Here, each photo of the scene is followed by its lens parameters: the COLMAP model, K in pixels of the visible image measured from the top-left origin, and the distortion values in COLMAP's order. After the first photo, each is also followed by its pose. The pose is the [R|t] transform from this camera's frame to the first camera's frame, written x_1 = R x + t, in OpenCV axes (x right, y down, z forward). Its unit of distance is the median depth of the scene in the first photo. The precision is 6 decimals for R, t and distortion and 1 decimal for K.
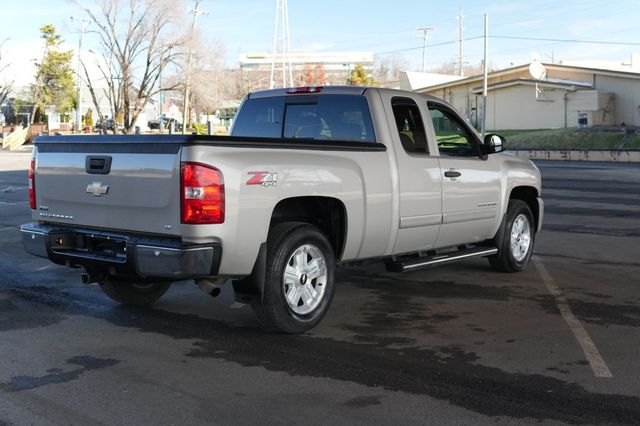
lens RADIAL K [[875.9, 0, 320.0], [0, 875.9, 213.0], [0, 0, 1]] dist [-0.026693, -0.771100]
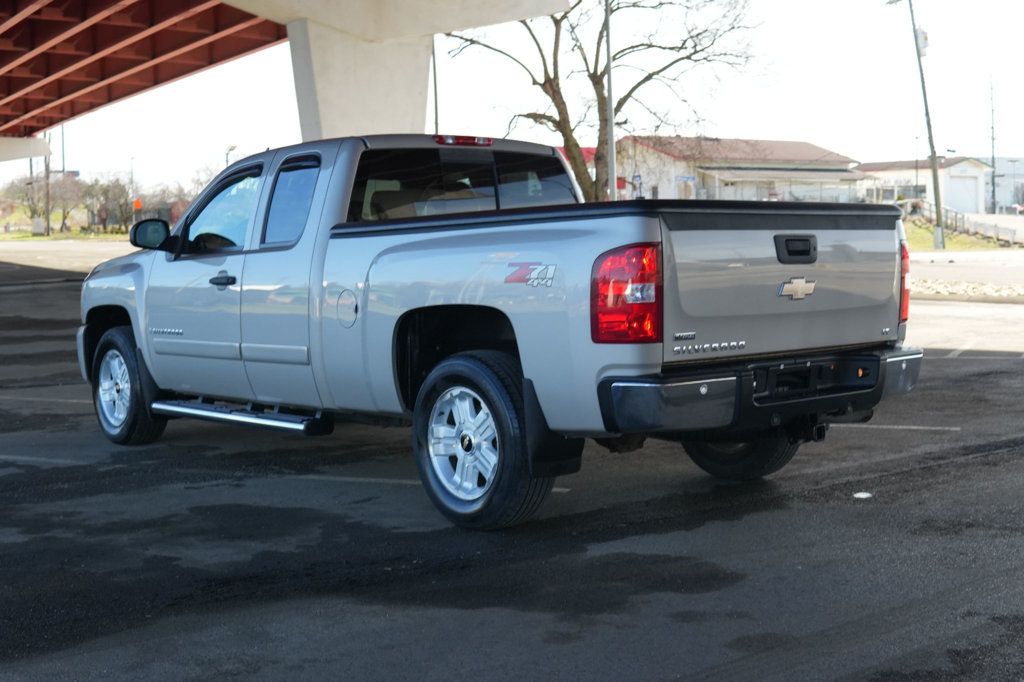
lens RADIAL K [[1401.5, 0, 512.0], [0, 1401.5, 341.0], [0, 0, 1]] dist [-0.026693, -0.771100]
pose [[0.222176, -0.076372, 0.972011, -0.168567], [0.101483, 0.993324, 0.054850, -0.008631], [-0.969711, 0.086456, 0.228443, 0.129199]]
